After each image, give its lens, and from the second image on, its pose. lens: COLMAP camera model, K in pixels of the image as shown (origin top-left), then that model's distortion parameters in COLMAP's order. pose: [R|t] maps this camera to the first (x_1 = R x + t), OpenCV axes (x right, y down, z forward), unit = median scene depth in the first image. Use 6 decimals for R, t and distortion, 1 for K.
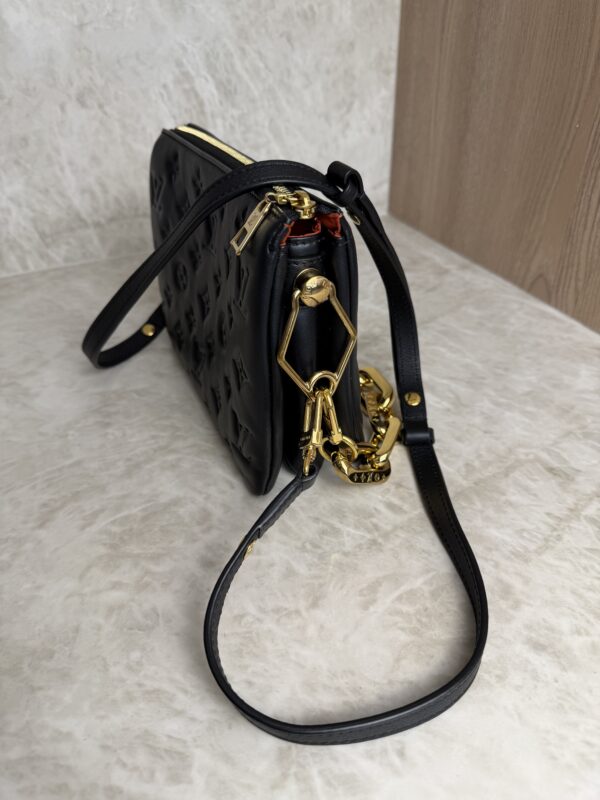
lens RADIAL K [[605.7, 0, 297.1], [0, 605.7, 403.7], [0, 0, 1]] dist [-0.026995, -0.010519]
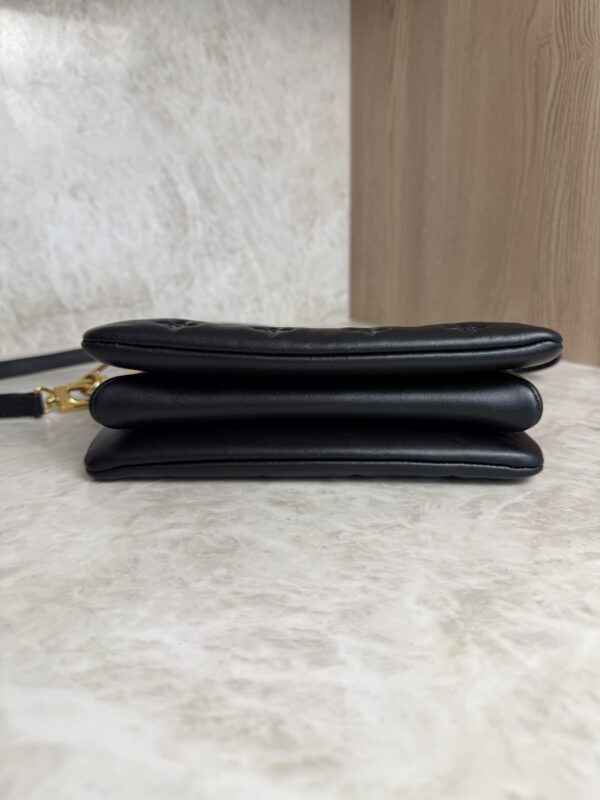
lens RADIAL K [[605.7, 0, 301.1], [0, 605.7, 403.5], [0, 0, 1]] dist [-0.026995, -0.010519]
pose [[0.987585, -0.032544, 0.153681, -0.232182], [0.084137, 0.935731, -0.342533, 0.409390], [-0.132656, 0.351211, 0.926851, 0.147864]]
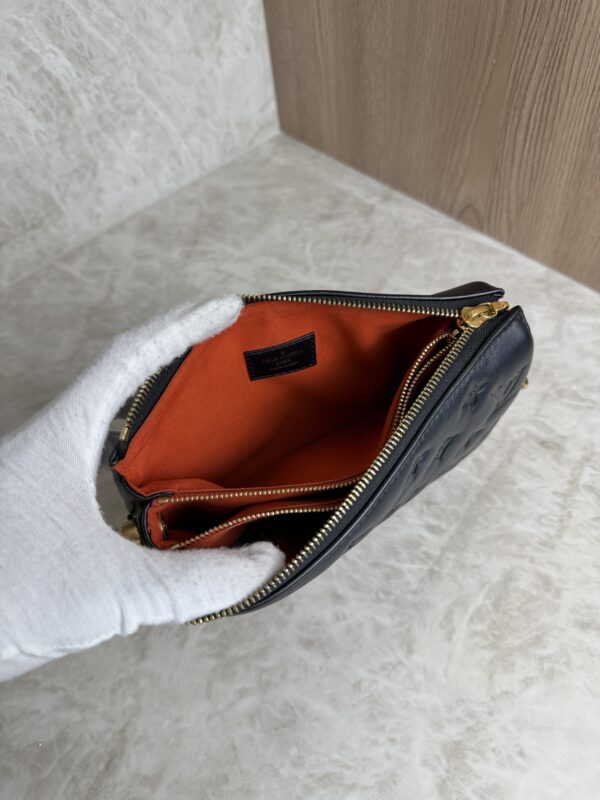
lens RADIAL K [[605.7, 0, 299.9], [0, 605.7, 403.1], [0, 0, 1]] dist [-0.026995, -0.010519]
pose [[0.940237, -0.310686, 0.139387, -0.172401], [0.252241, 0.910441, 0.327828, -0.509419], [-0.228755, -0.273076, 0.934398, 0.050927]]
